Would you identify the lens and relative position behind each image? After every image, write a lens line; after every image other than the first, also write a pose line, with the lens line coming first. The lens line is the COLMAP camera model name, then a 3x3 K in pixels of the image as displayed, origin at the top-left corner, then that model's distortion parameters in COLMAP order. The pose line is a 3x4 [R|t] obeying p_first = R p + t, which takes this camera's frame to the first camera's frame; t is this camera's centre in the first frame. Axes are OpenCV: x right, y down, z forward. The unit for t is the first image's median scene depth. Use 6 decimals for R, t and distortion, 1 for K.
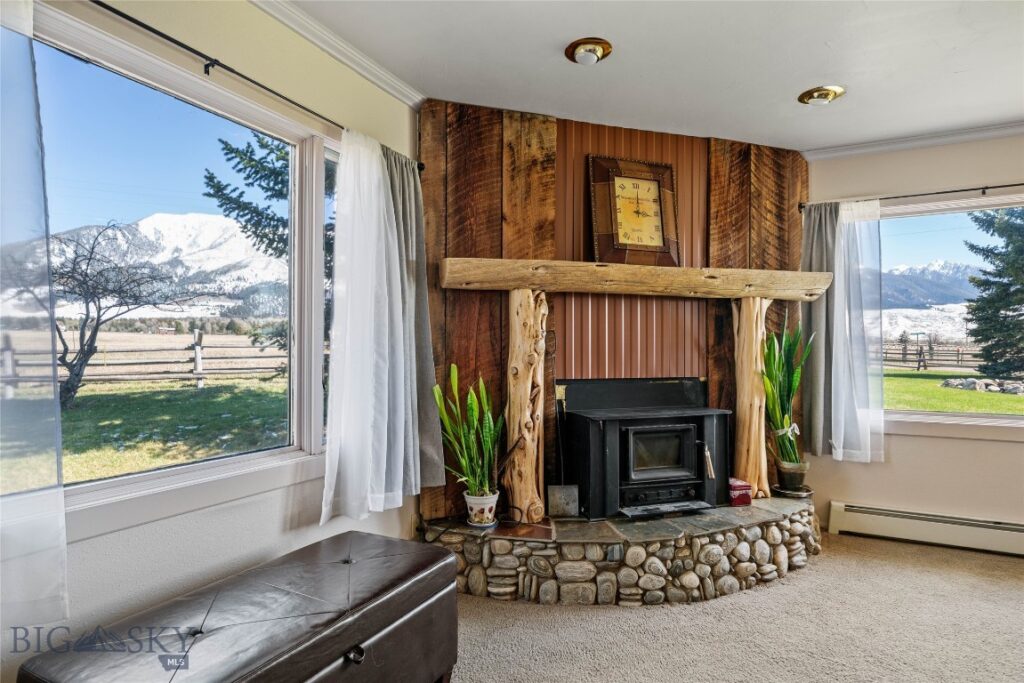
lens RADIAL K [[566.5, 0, 510.0], [0, 566.5, 346.3], [0, 0, 1]] dist [0.001836, 0.000770]
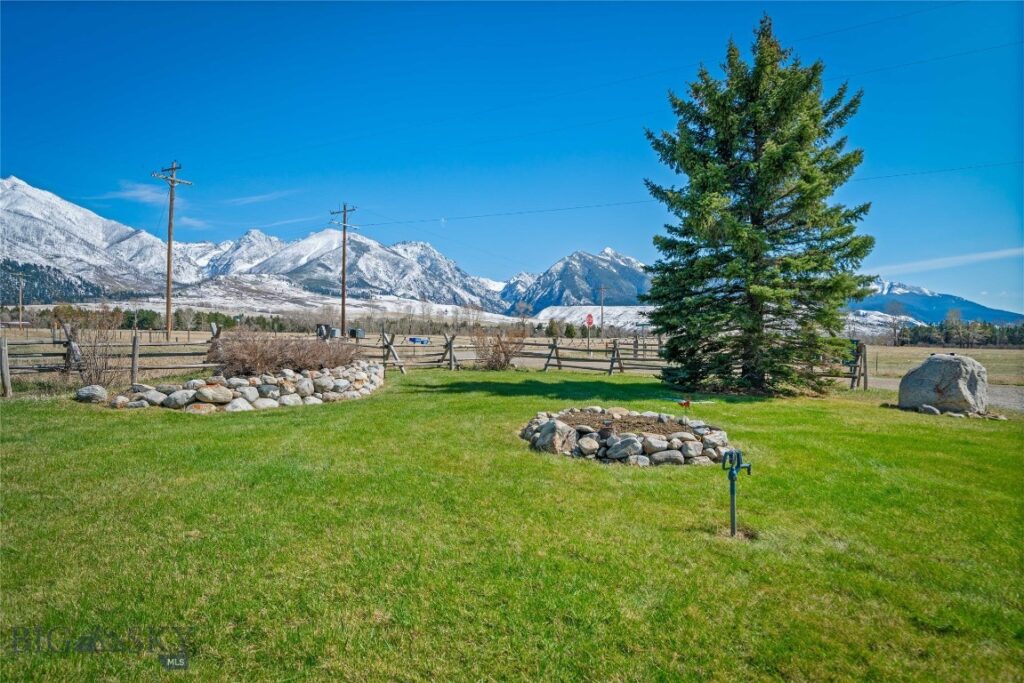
lens RADIAL K [[617.2, 0, 514.7], [0, 617.2, 342.3], [0, 0, 1]] dist [0.001039, 0.000414]
pose [[0.939566, -0.005506, 0.342323, 2.931938], [0.004339, 0.999982, 0.004176, -0.007951], [-0.342339, -0.002438, 0.939573, 2.692223]]
